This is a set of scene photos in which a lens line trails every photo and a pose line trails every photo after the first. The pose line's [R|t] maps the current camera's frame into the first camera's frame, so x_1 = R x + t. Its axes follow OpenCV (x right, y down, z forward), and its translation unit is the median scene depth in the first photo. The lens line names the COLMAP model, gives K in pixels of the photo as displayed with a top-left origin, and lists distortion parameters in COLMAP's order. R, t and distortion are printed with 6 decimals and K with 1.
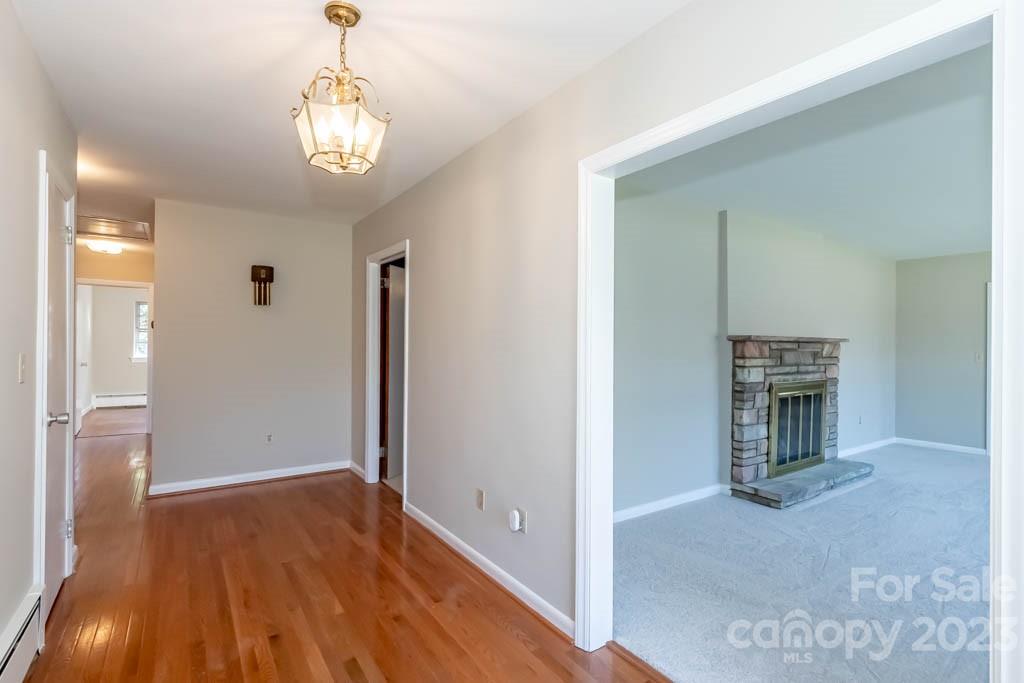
lens RADIAL K [[477.2, 0, 512.0], [0, 477.2, 343.9], [0, 0, 1]] dist [0.005584, 0.000359]
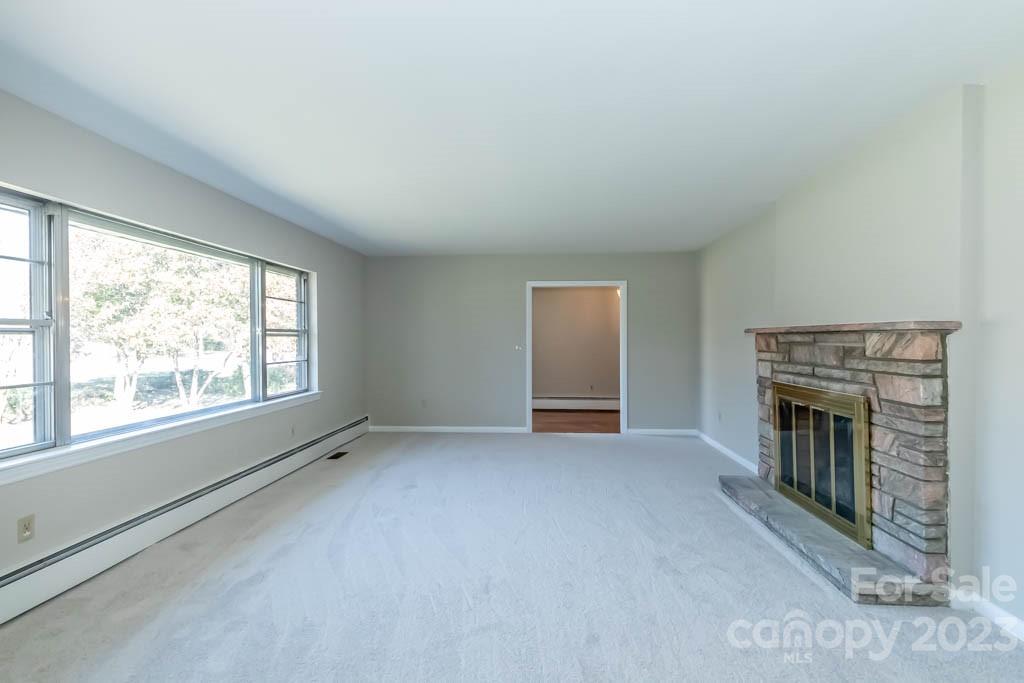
lens RADIAL K [[477.2, 0, 508.7], [0, 477.2, 338.4], [0, 0, 1]] dist [0.005584, 0.000359]
pose [[-0.619739, -0.002729, -0.784803, 1.456517], [0.006117, 0.999947, -0.008308, 0.007303], [0.784784, -0.009949, -0.619689, 1.094150]]
